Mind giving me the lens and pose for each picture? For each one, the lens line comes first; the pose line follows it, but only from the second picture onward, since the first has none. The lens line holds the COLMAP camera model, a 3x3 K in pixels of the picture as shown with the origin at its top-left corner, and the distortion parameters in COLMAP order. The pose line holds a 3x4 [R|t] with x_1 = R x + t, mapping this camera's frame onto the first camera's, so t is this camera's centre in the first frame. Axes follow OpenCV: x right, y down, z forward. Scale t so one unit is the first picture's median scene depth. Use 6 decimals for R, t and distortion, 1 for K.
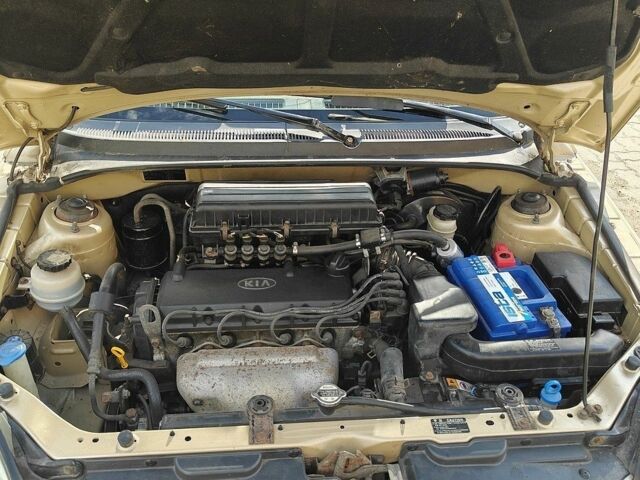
lens RADIAL K [[602.1, 0, 320.0], [0, 602.1, 240.0], [0, 0, 1]] dist [-0.001215, 0.006347]
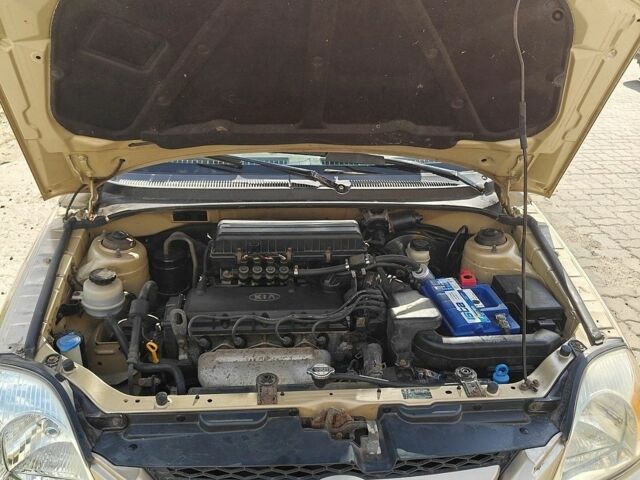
lens RADIAL K [[602.1, 0, 320.0], [0, 602.1, 240.0], [0, 0, 1]] dist [-0.001215, 0.006347]
pose [[0.999953, -0.001848, -0.009543, 0.020190], [0.000474, 0.989852, -0.142103, 0.131349], [0.009709, 0.142092, 0.989806, -0.231022]]
